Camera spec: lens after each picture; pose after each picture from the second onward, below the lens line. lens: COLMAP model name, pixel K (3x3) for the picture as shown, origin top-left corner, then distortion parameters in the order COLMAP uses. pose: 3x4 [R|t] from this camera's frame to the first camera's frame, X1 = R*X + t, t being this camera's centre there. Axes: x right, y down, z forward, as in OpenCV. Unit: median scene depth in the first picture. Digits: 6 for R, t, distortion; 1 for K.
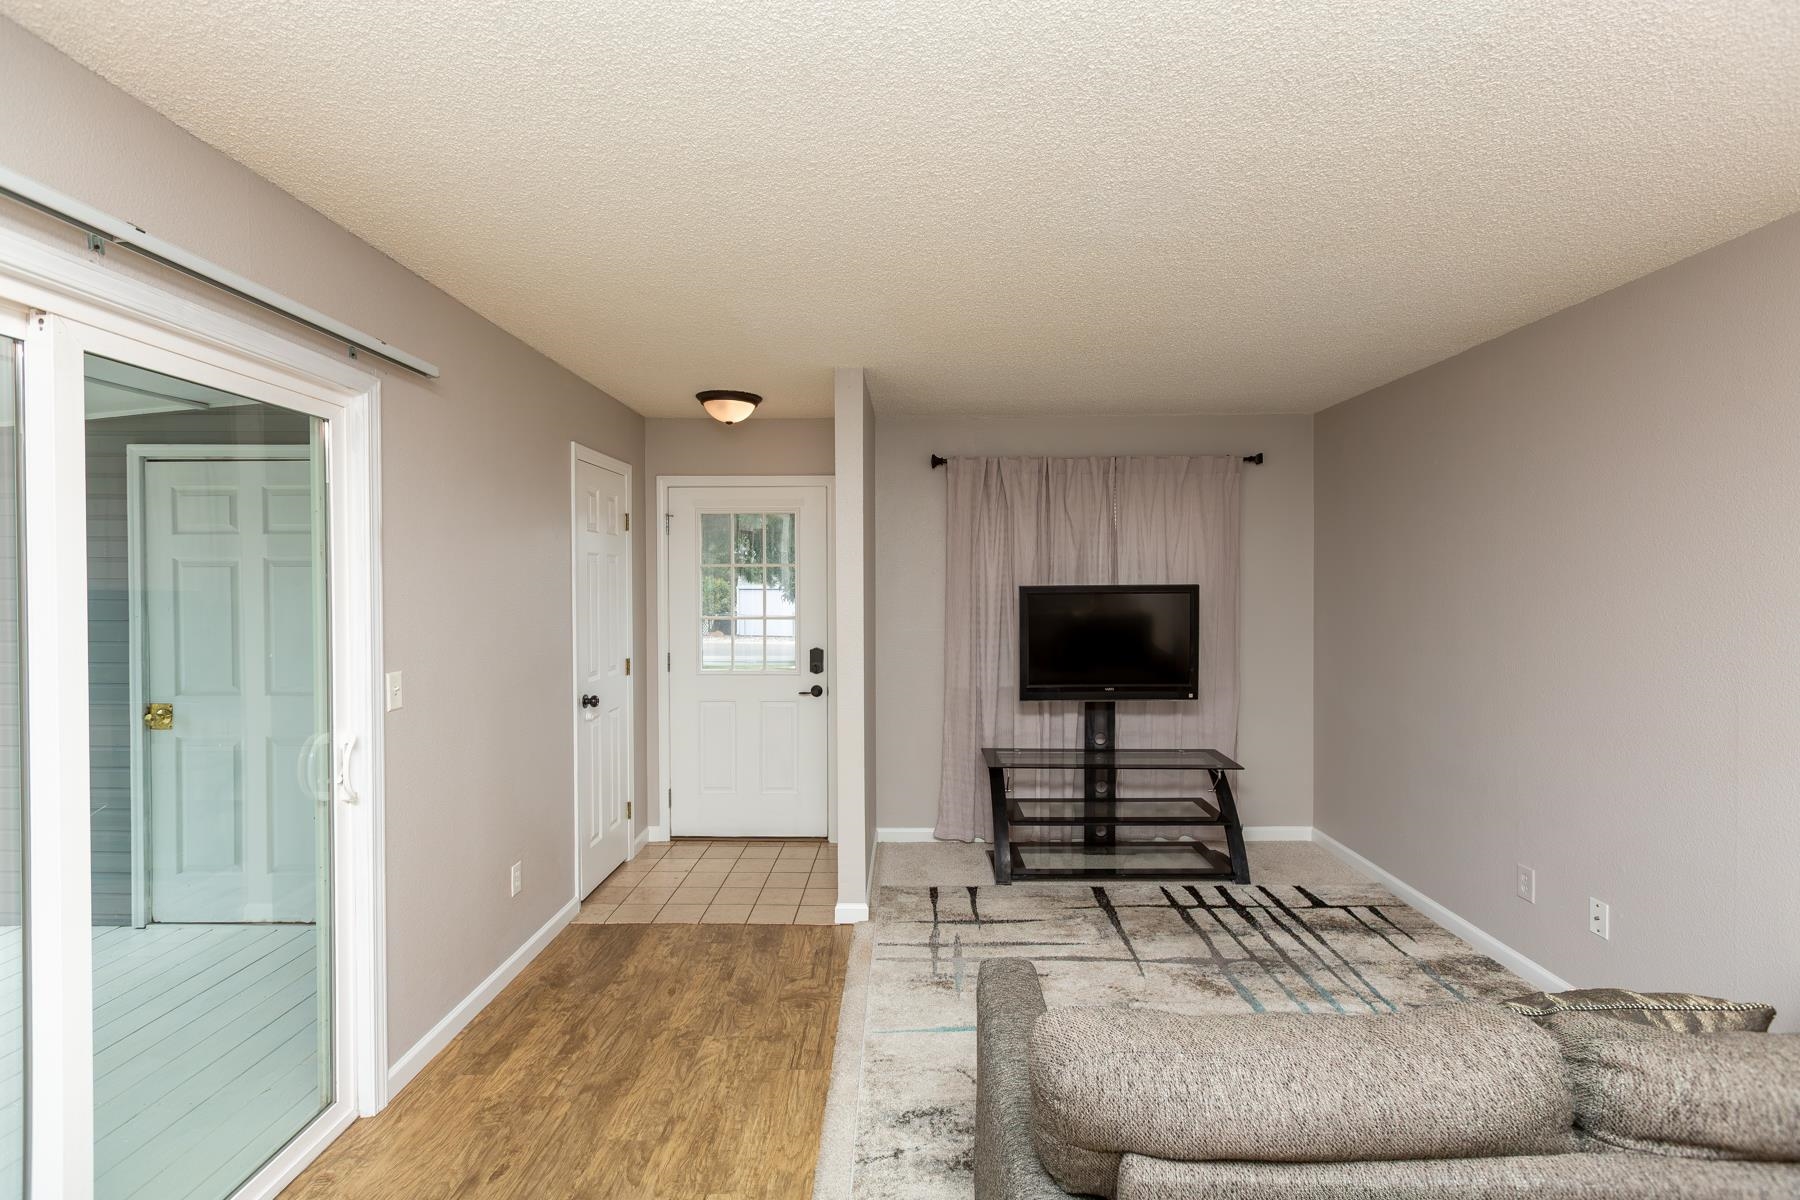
lens RADIAL K [[817.1, 0, 900.5], [0, 817.1, 591.4], [0, 0, 1]] dist [0.004933, -0.001261]
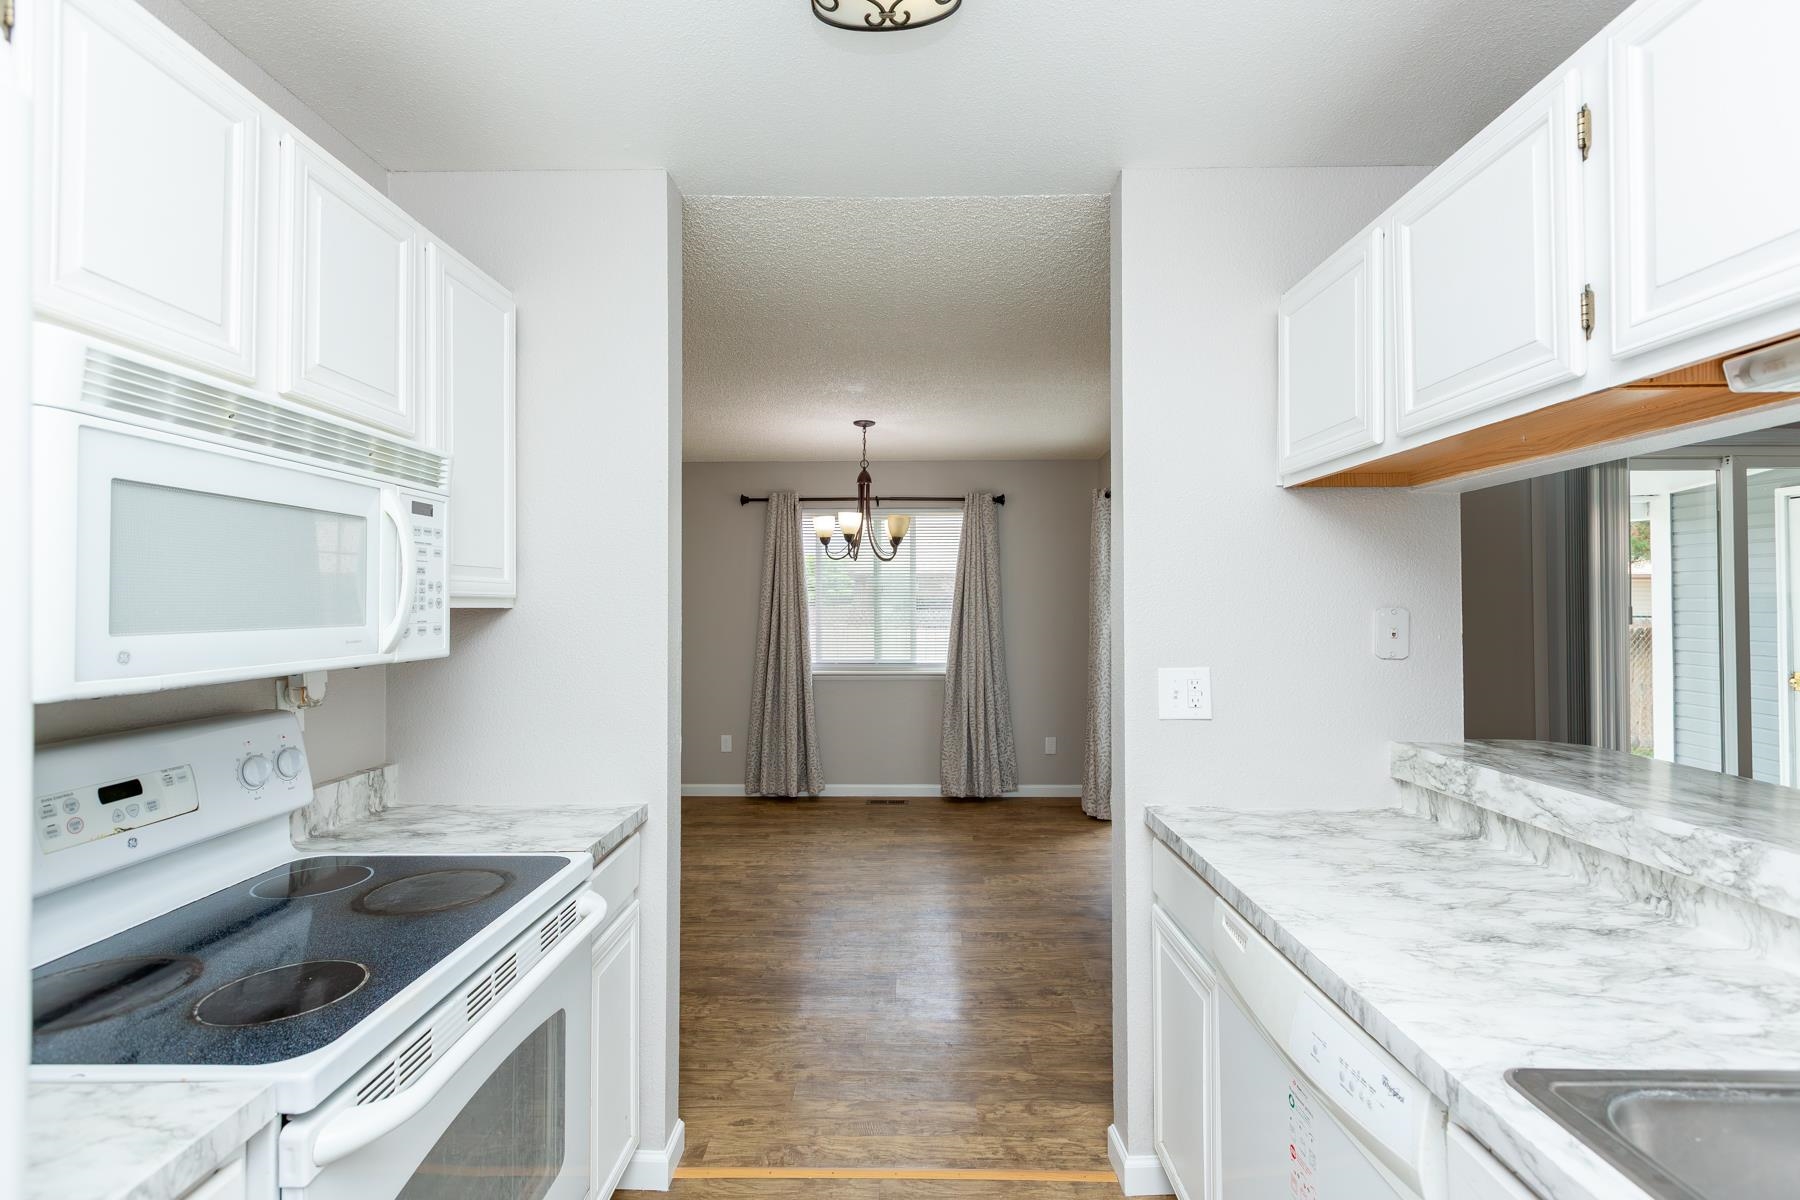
lens RADIAL K [[824.2, 0, 899.8], [0, 824.2, 591.7], [0, 0, 1]] dist [0.003988, -0.000732]
pose [[-0.003573, -0.013053, -0.999908, 0.461964], [-0.008991, 0.999875, -0.013021, 0.029709], [0.999953, 0.008944, -0.003690, -0.477358]]
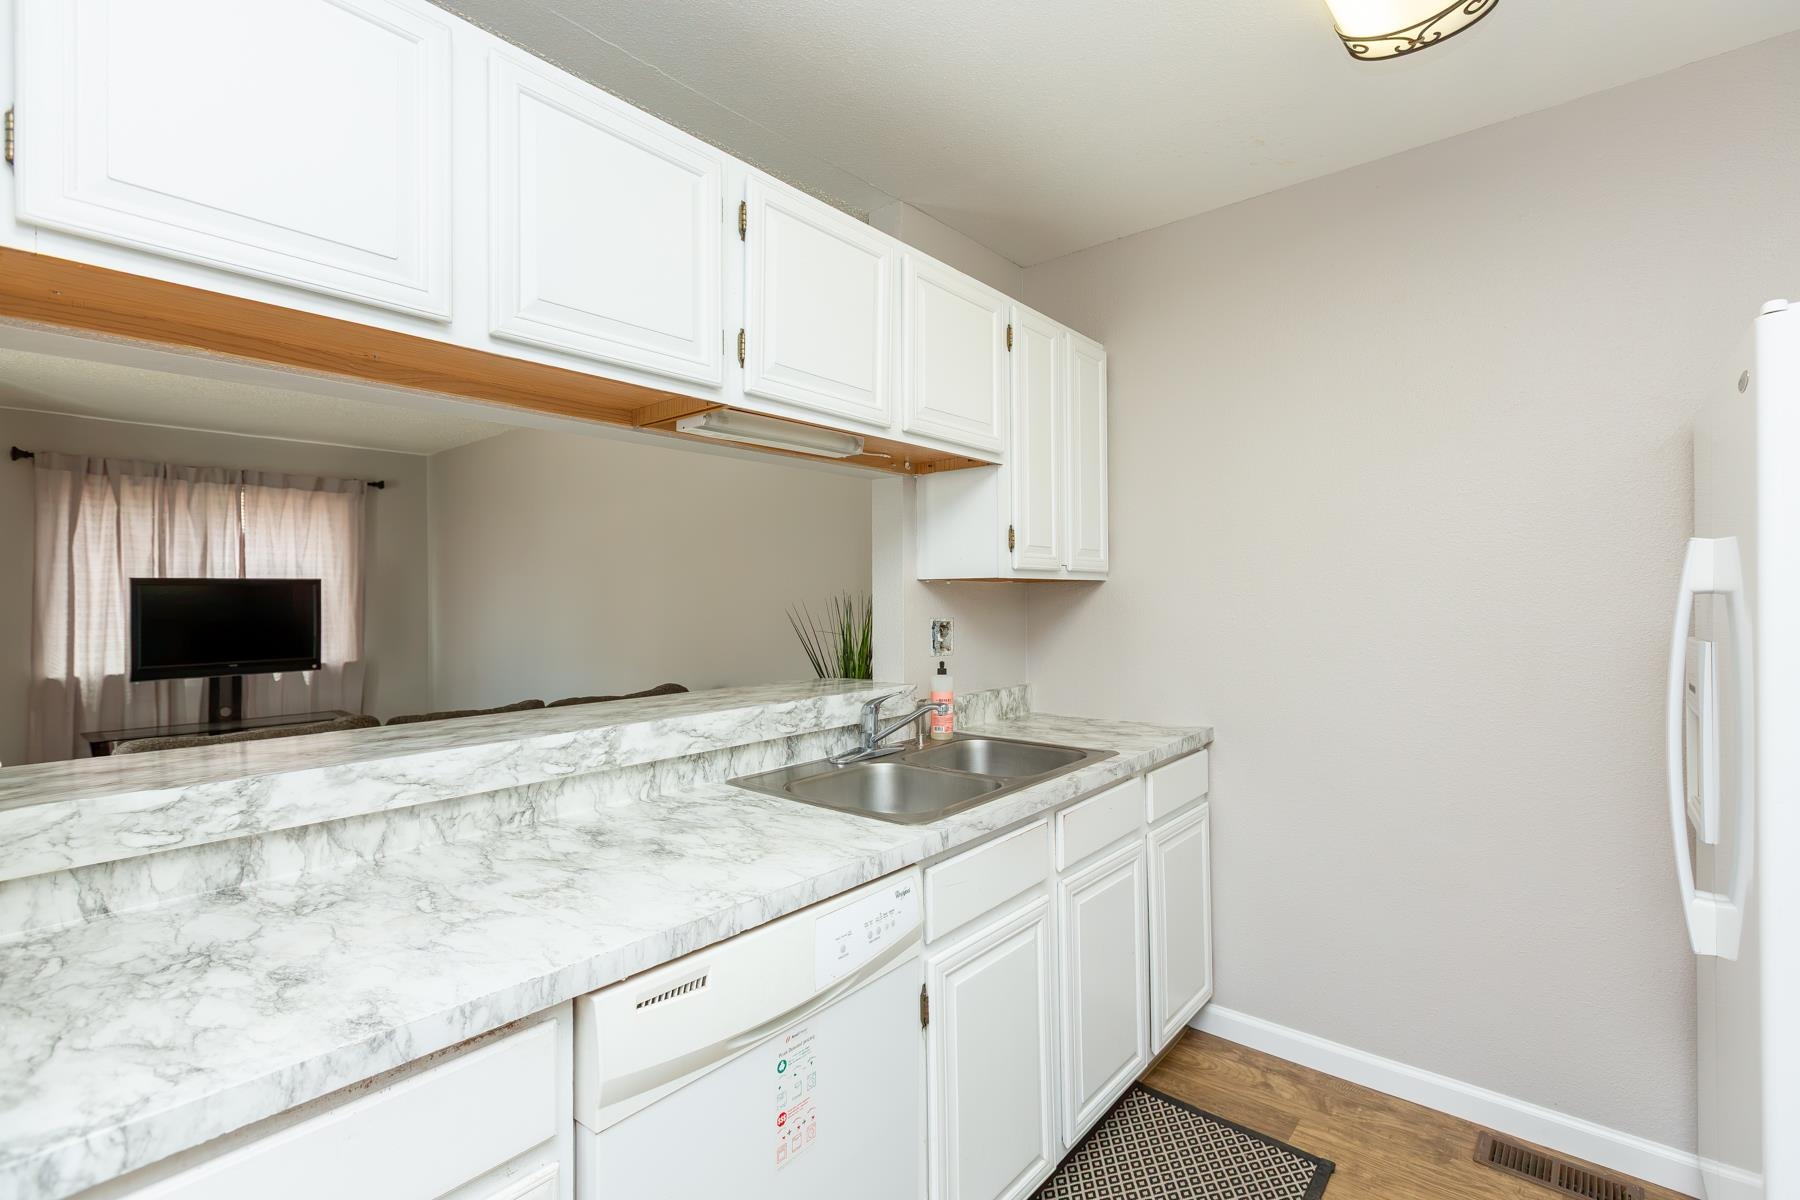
lens RADIAL K [[824.2, 0, 899.8], [0, 824.2, 591.7], [0, 0, 1]] dist [0.003988, -0.000732]
pose [[0.637749, 0.004310, 0.770233, -0.055662], [0.015996, 0.999695, -0.018839, 0.053762], [-0.770078, 0.024335, 0.637485, -0.552718]]
